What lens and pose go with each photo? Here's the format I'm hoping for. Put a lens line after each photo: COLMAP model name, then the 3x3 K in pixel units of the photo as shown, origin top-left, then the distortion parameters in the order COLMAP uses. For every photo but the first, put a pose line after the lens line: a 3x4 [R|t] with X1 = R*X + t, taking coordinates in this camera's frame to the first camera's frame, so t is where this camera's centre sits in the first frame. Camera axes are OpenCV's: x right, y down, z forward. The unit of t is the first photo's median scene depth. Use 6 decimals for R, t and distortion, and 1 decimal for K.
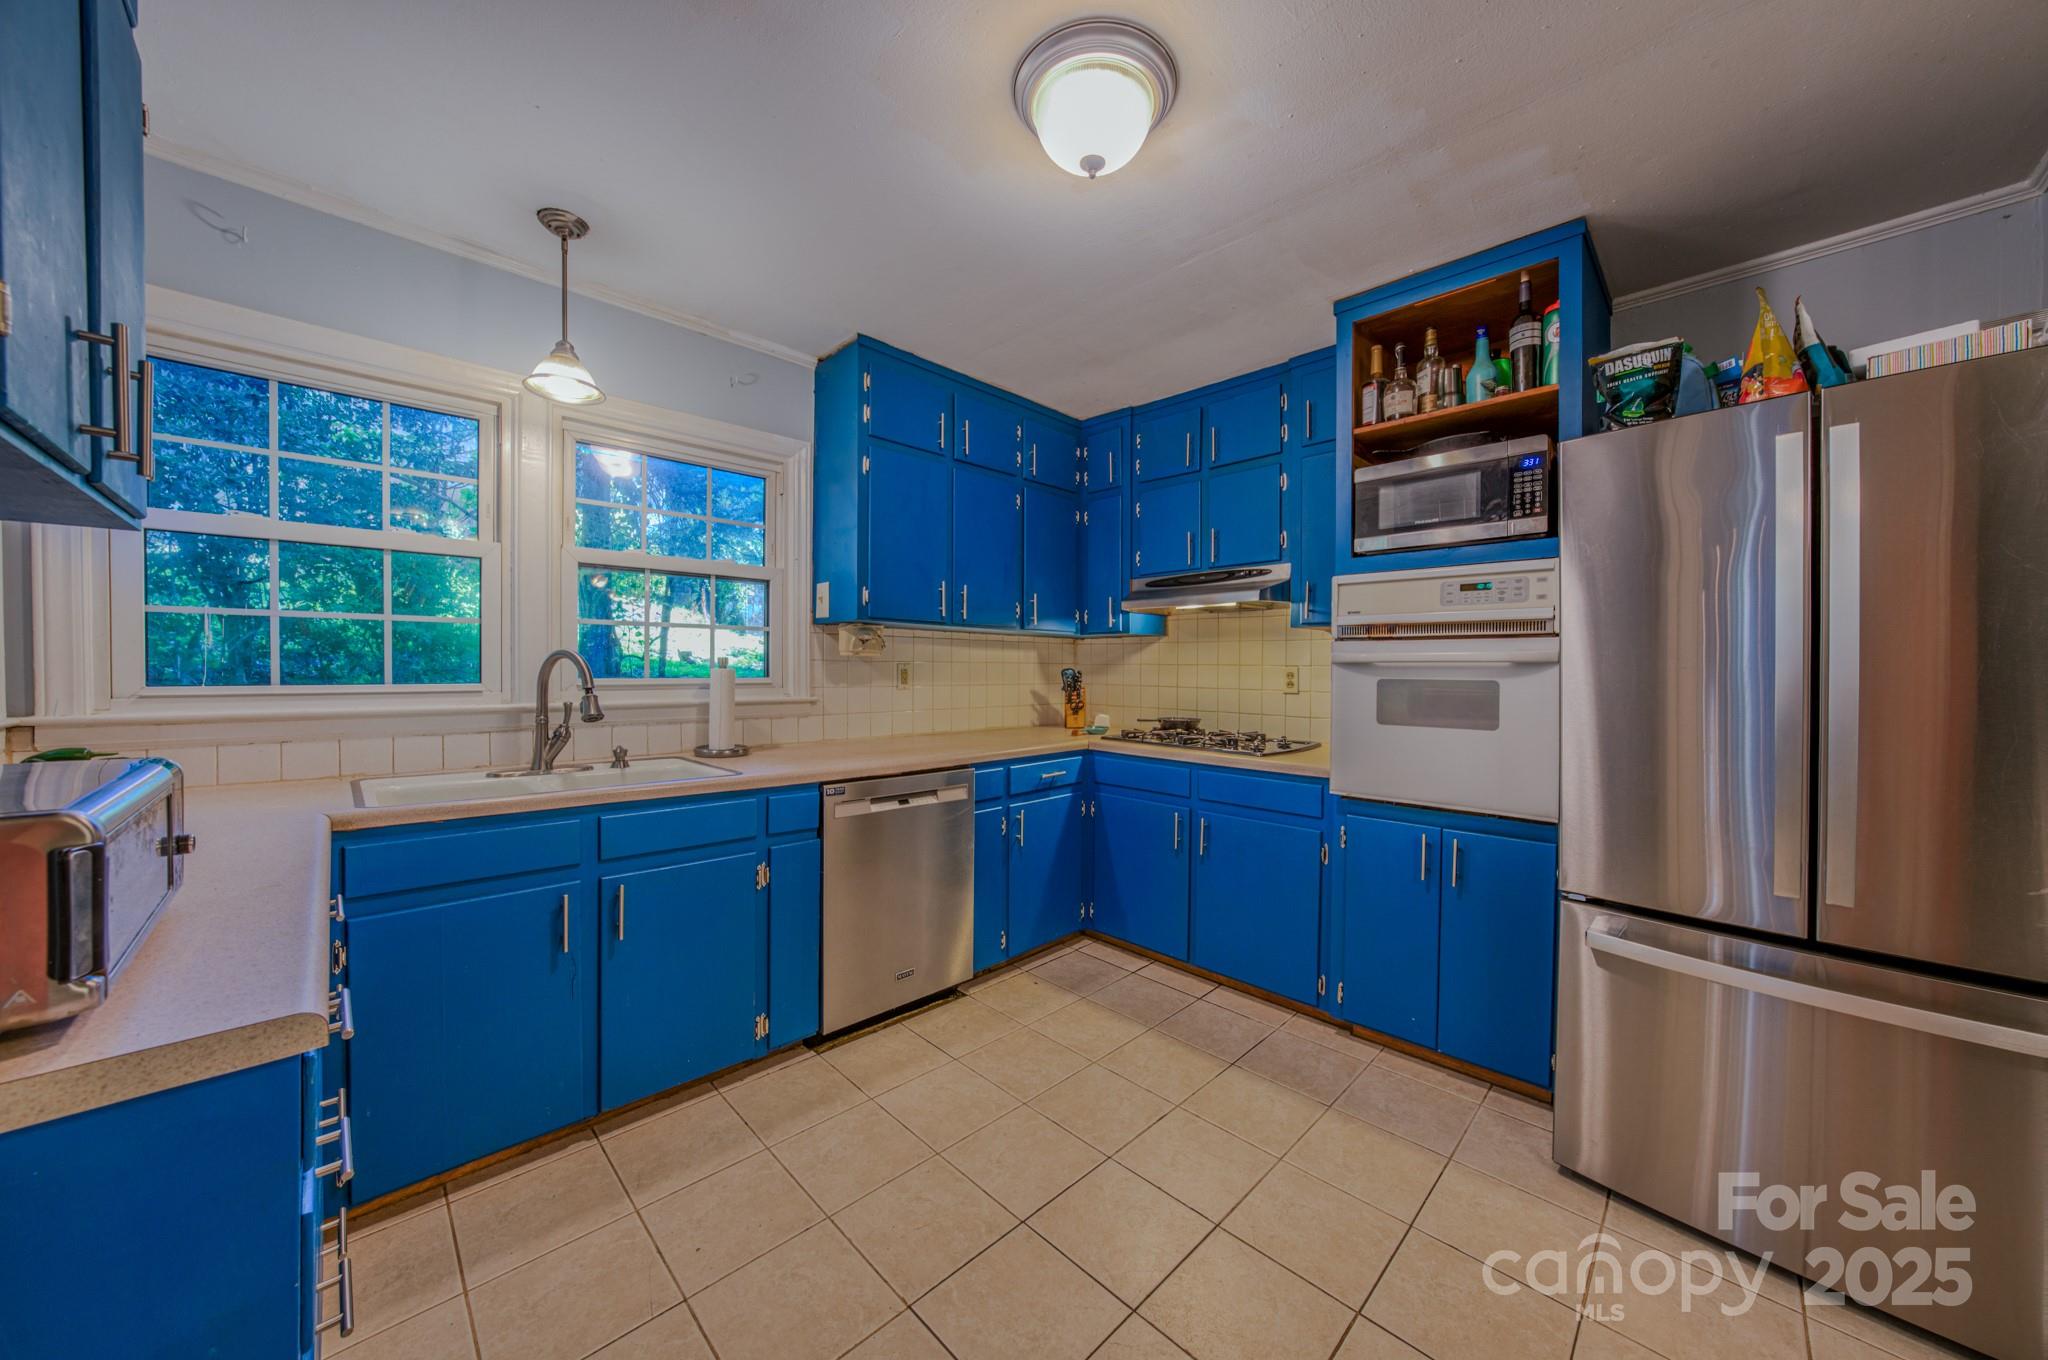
lens RADIAL K [[704.6, 0, 1026.5], [0, 704.6, 673.9], [0, 0, 1]] dist [-0.015708, 0.000720]
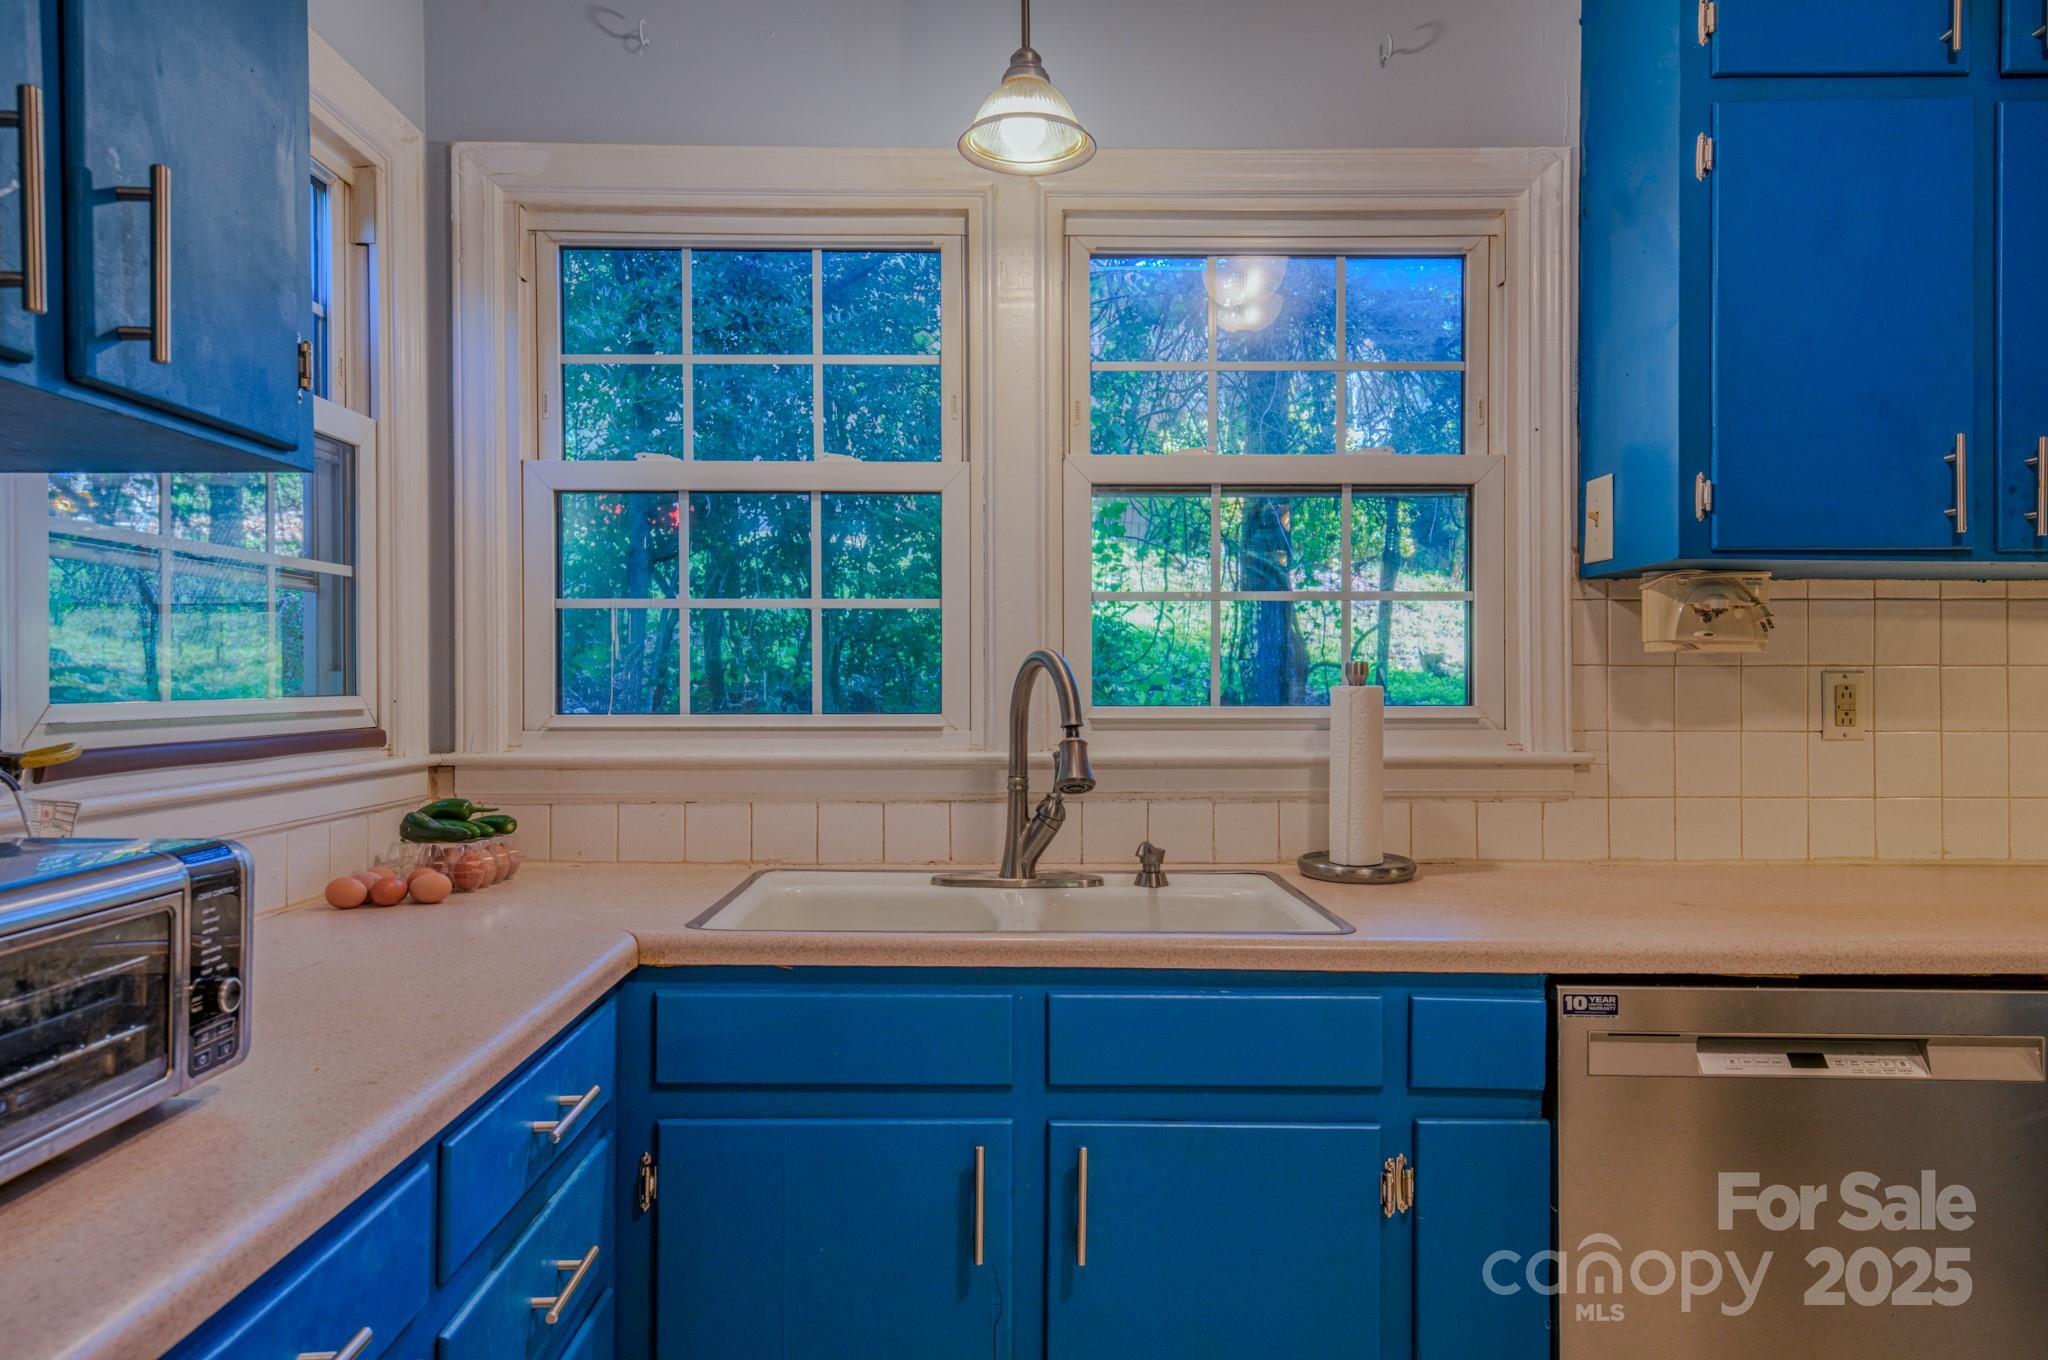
lens RADIAL K [[1353.4, 0, 1022.2], [0, 1353.4, 672.2], [0, 0, 1]] dist [0.027324, 0.005181]
pose [[0.720853, -0.010574, -0.693007, 0.020873], [-0.001595, 0.999856, -0.016916, -0.001481], [0.693086, 0.013299, 0.720732, 0.224638]]
